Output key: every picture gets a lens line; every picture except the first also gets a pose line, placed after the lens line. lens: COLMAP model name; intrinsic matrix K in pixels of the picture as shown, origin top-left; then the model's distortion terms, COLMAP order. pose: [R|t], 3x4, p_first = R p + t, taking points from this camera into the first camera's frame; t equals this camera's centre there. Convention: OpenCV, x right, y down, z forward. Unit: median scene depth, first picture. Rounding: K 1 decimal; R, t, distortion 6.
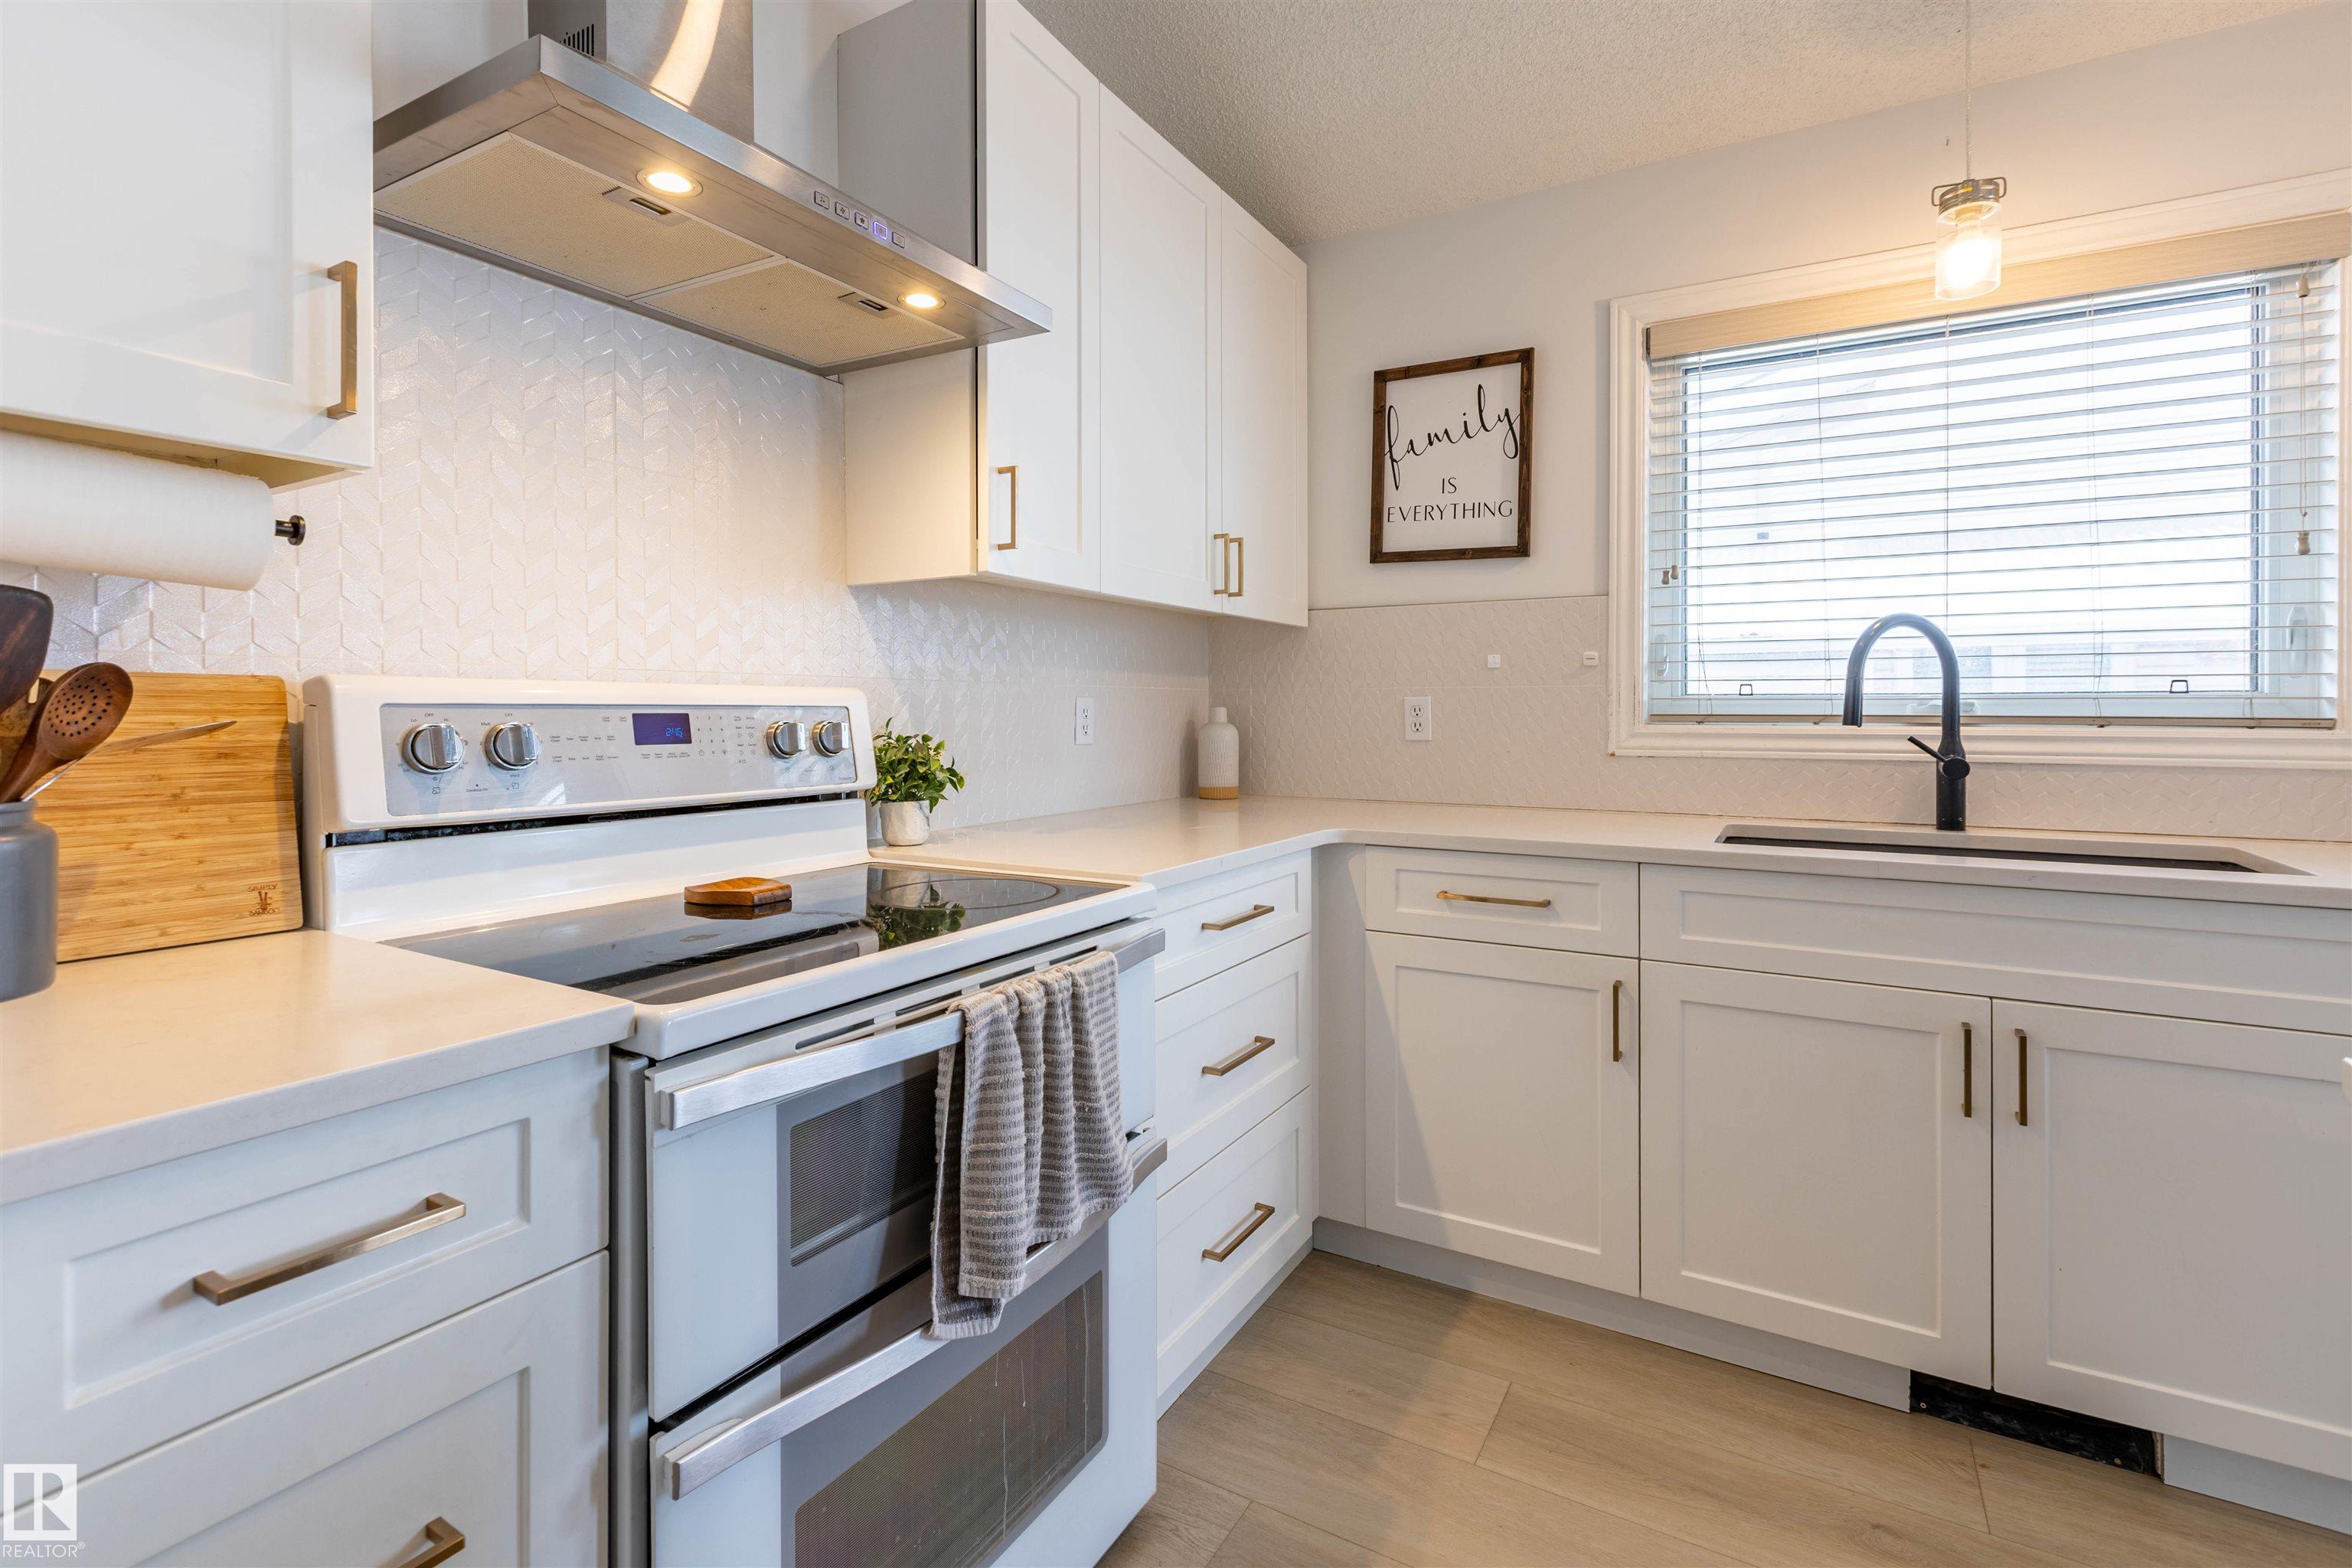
lens RADIAL K [[1073.7, 0, 1172.1], [0, 1073.7, 702.3], [0, 0, 1]] dist [0.001402, -0.002207]
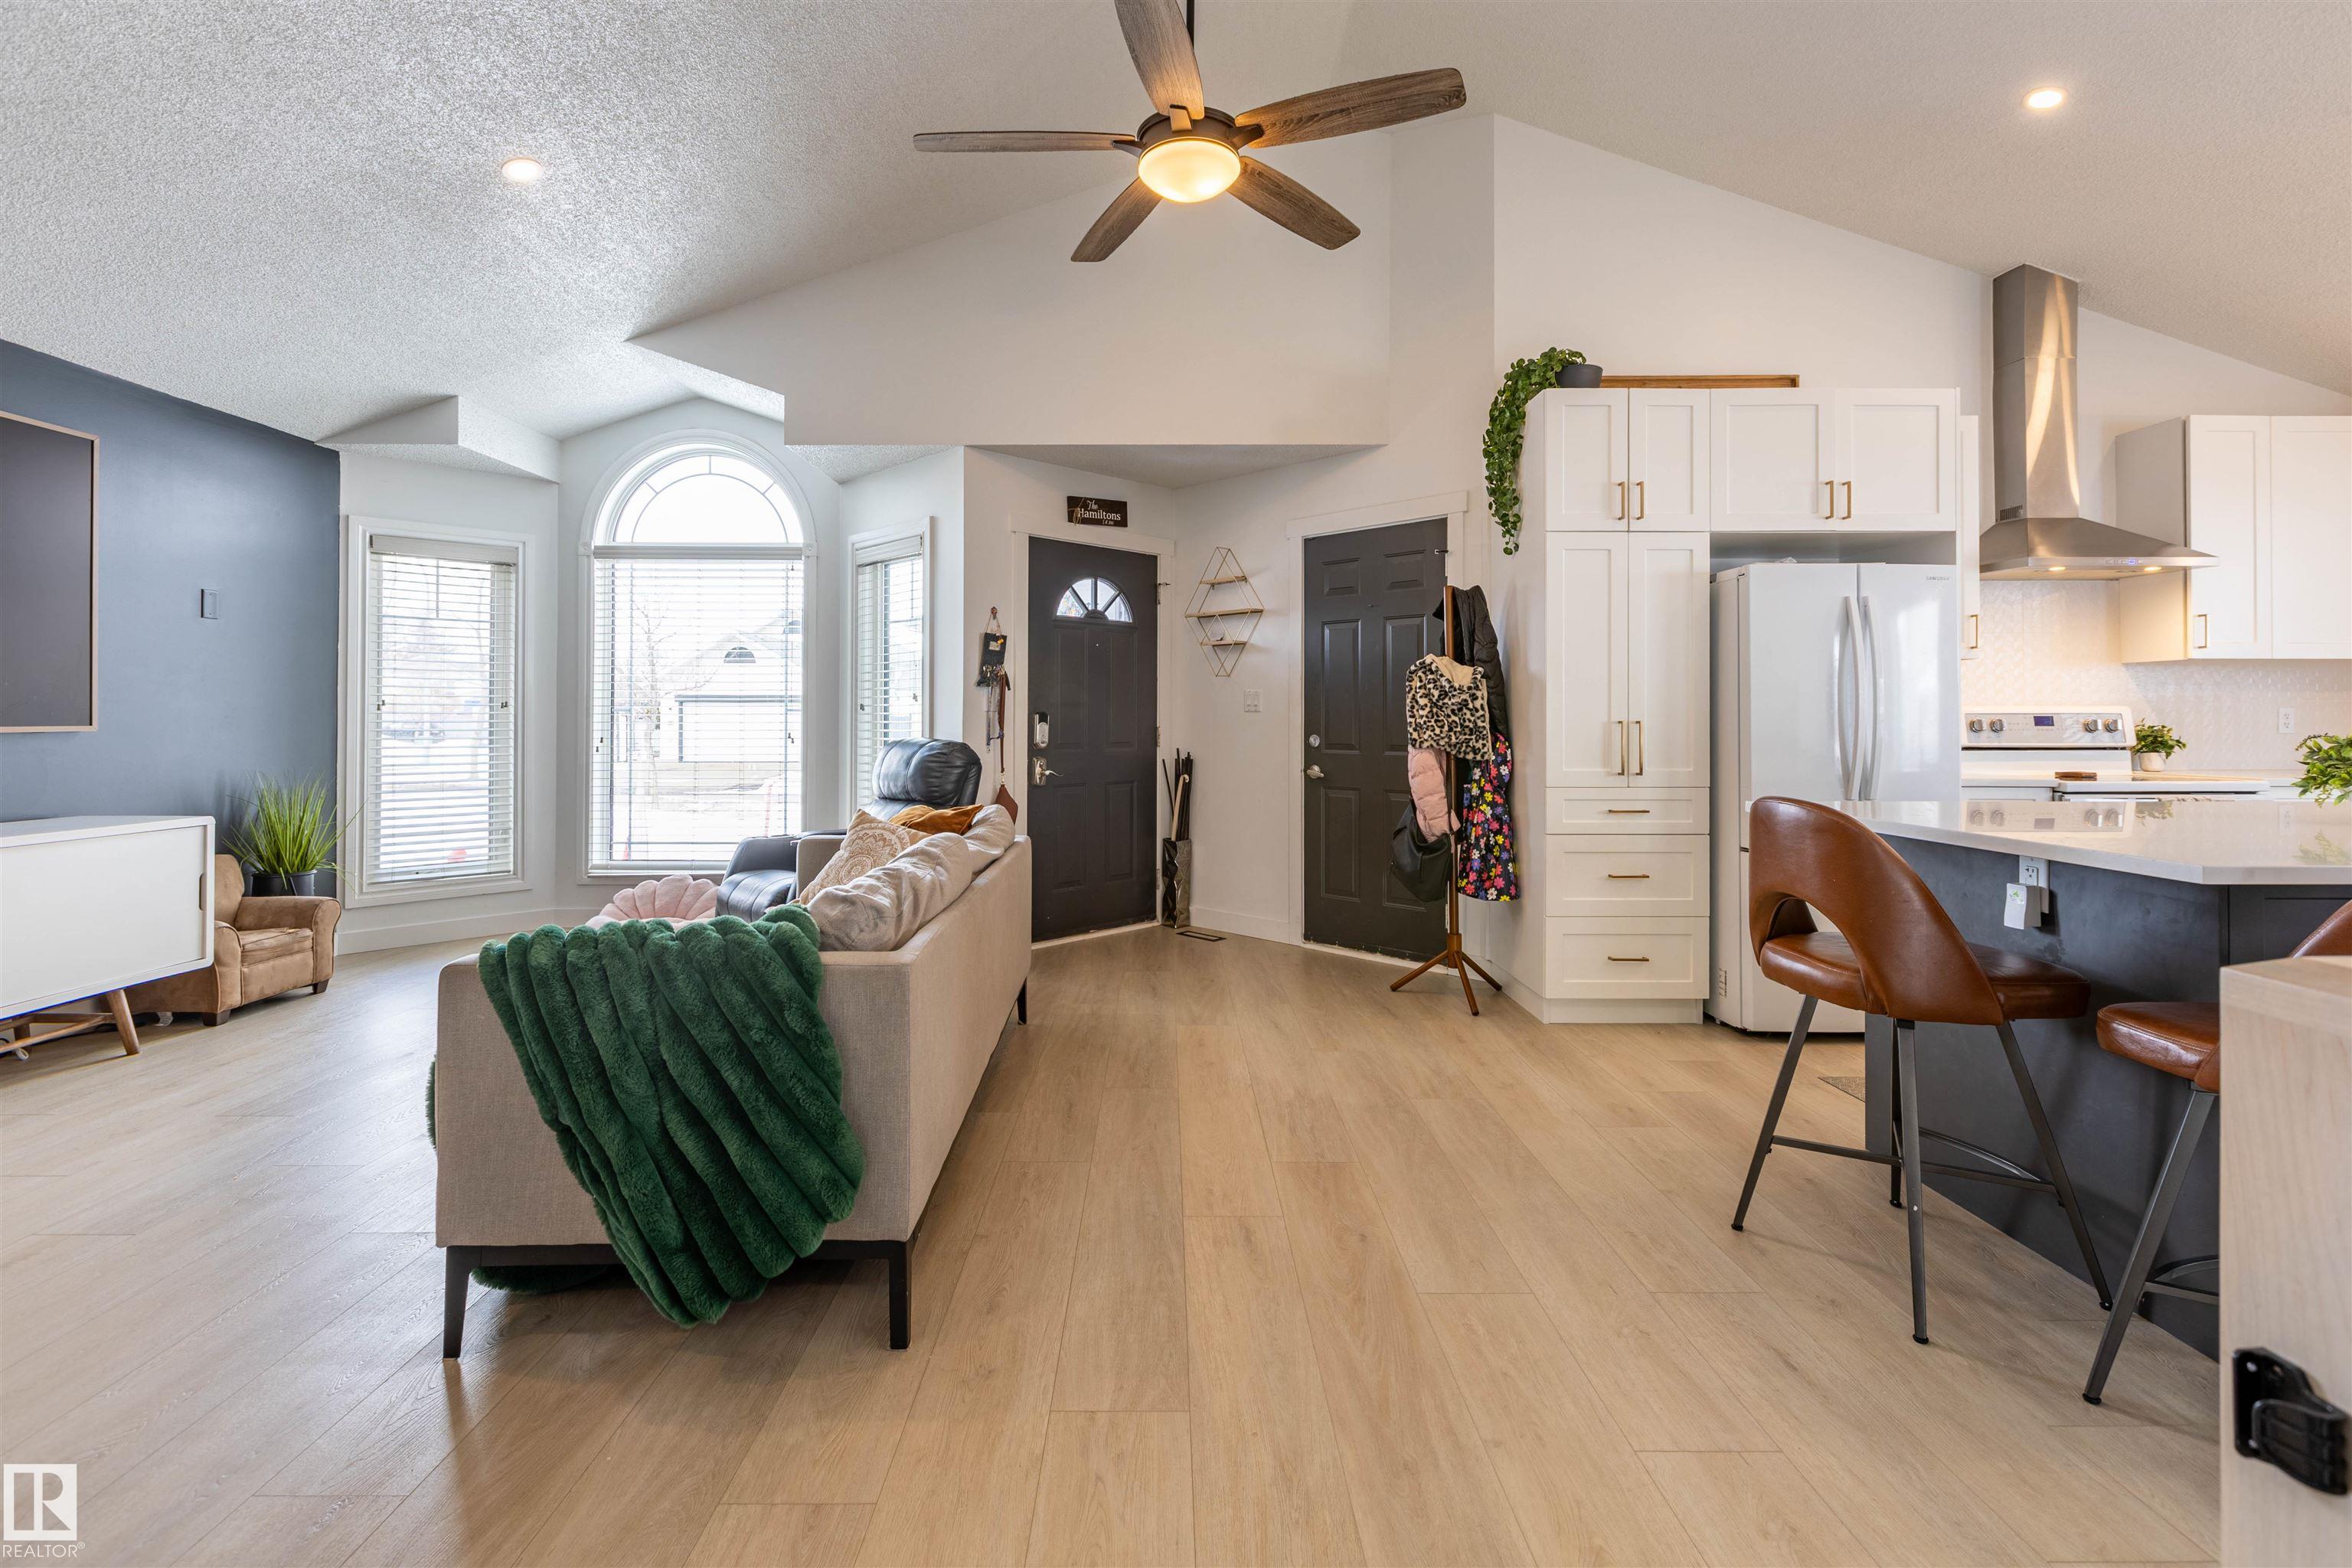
lens RADIAL K [[1073.7, 0, 1166.2], [0, 1073.7, 710.9], [0, 0, 1]] dist [0.001402, -0.002207]
pose [[0.509524, -0.007186, -0.860426, 0.626312], [0.011355, 0.999934, -0.001627, -0.020555], [0.860381, -0.008941, 0.509572, -1.912275]]
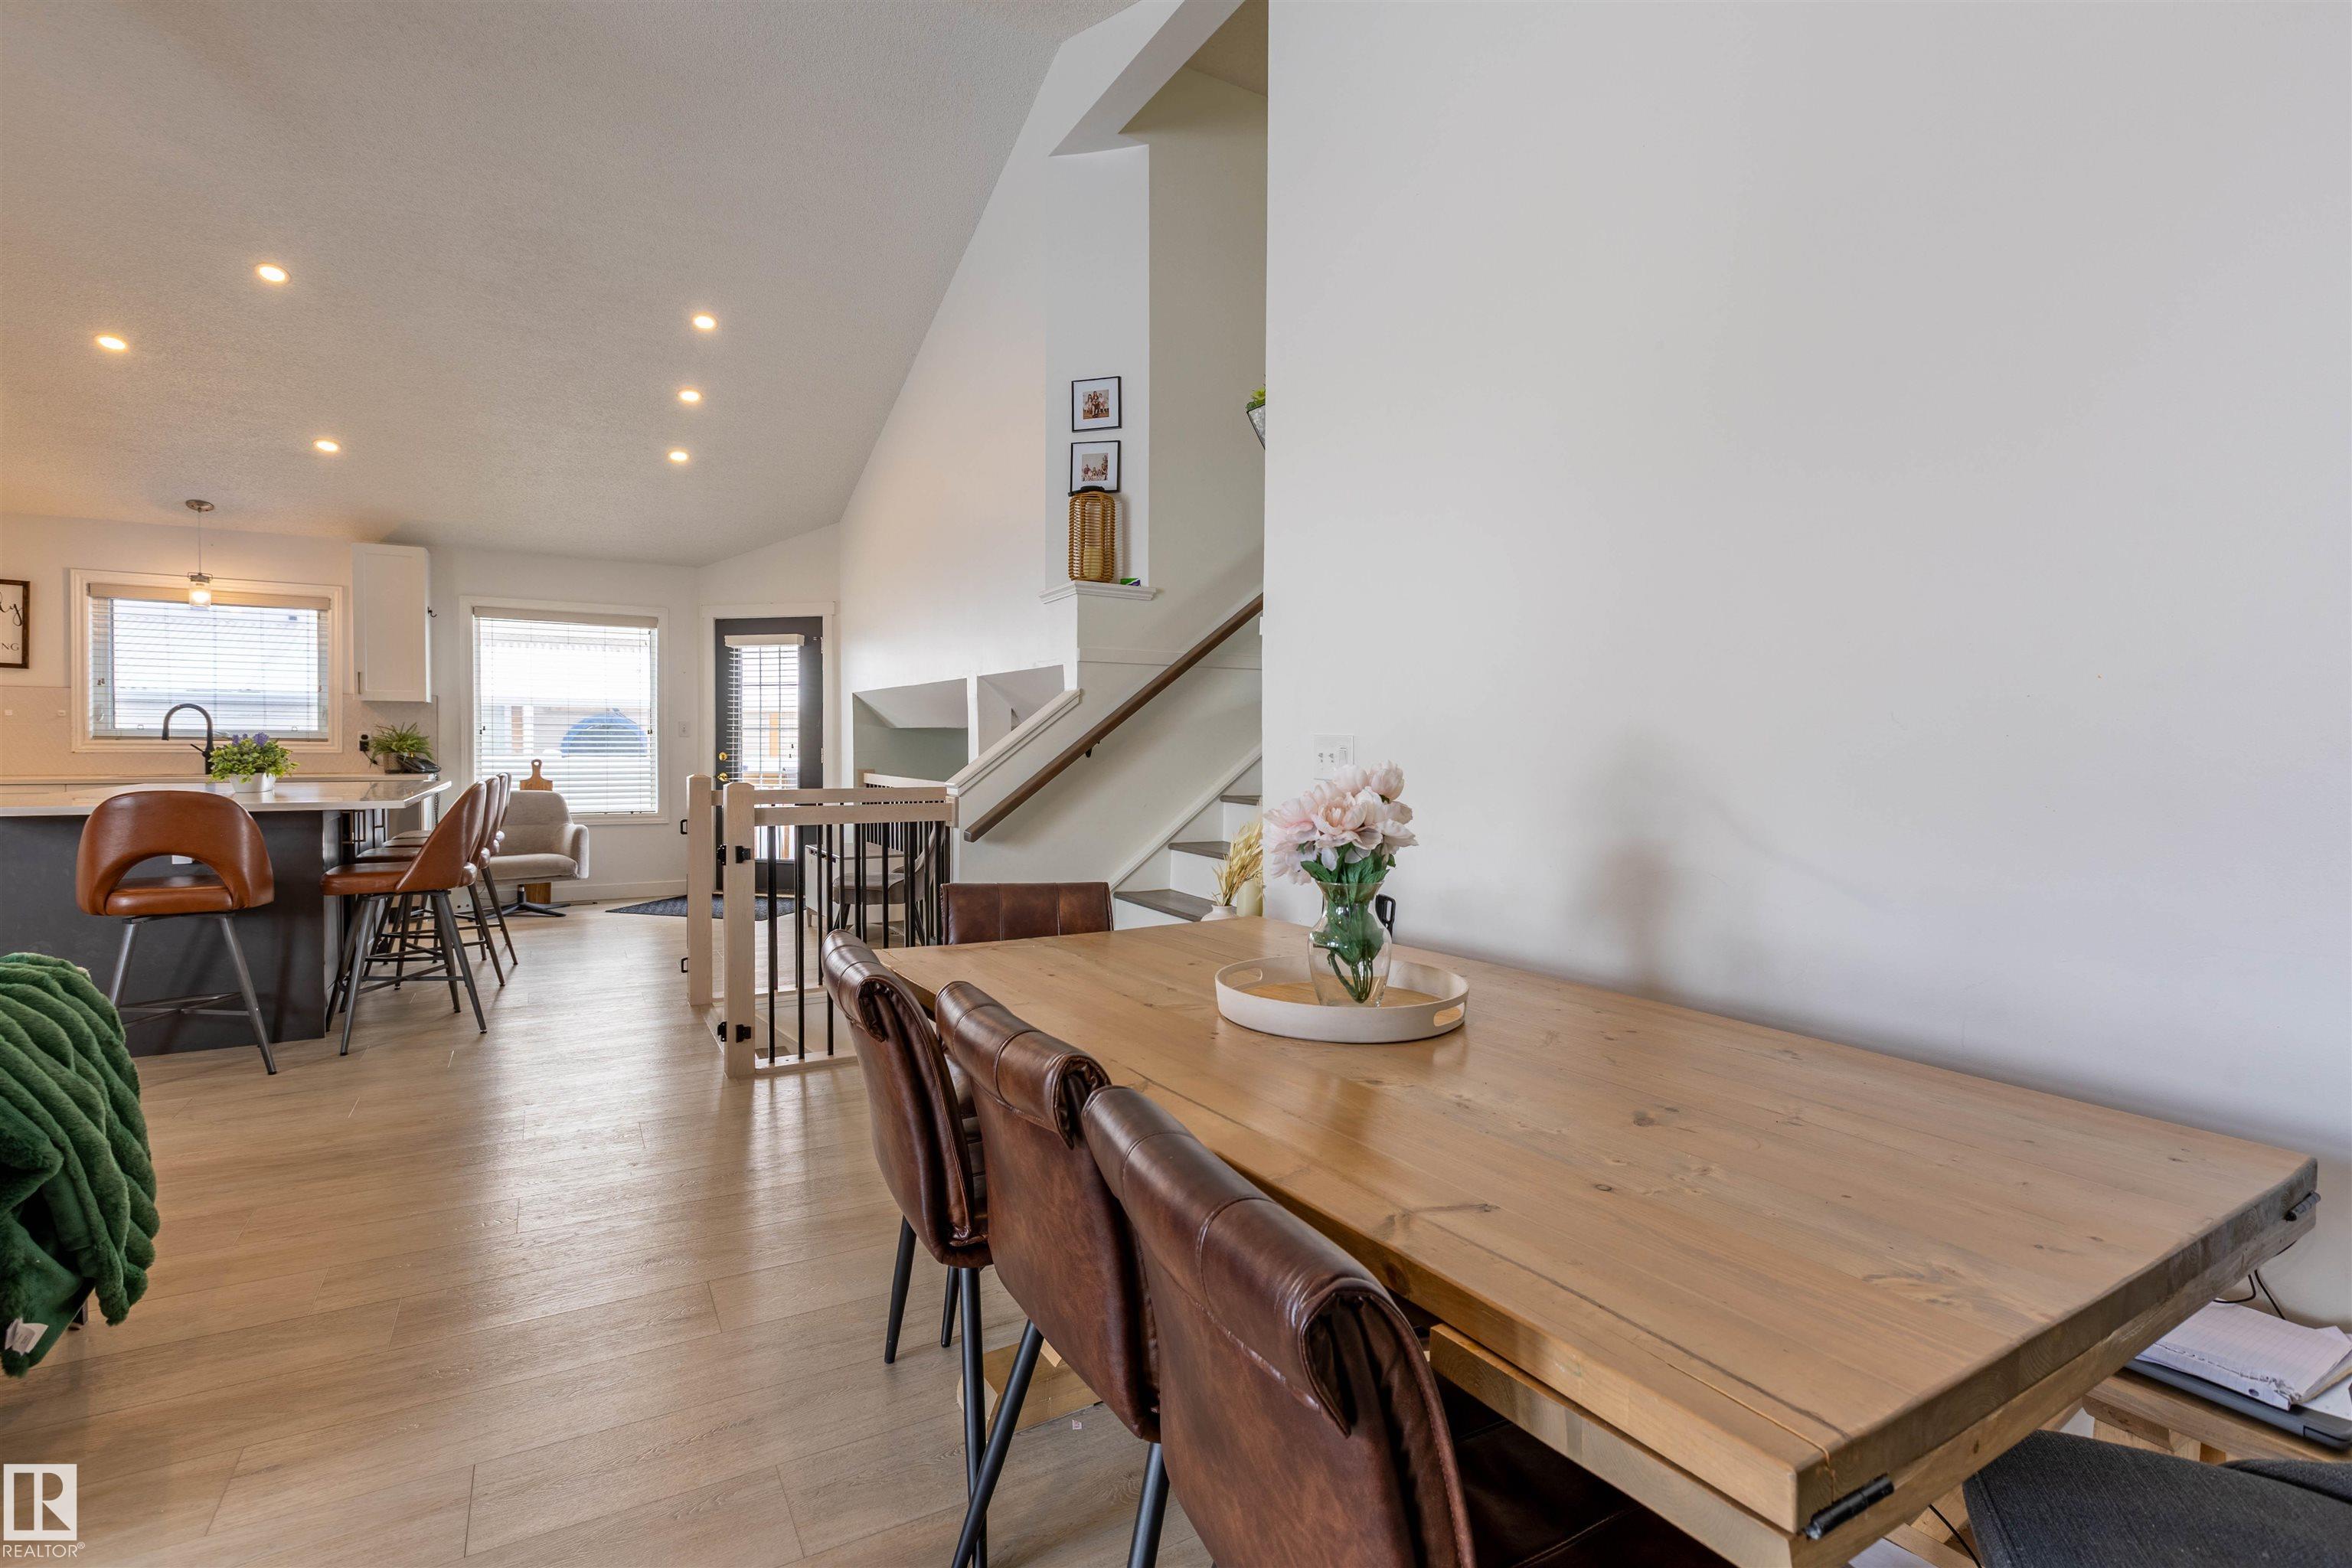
lens RADIAL K [[1073.7, 0, 1185.0], [0, 1073.7, 771.7], [0, 0, 1]] dist [0.001402, -0.002207]
pose [[0.490507, -0.019993, 0.871208, -0.610168], [-0.018617, 0.999268, 0.033414, -0.041906], [-0.871238, -0.032609, 0.489776, -3.026498]]
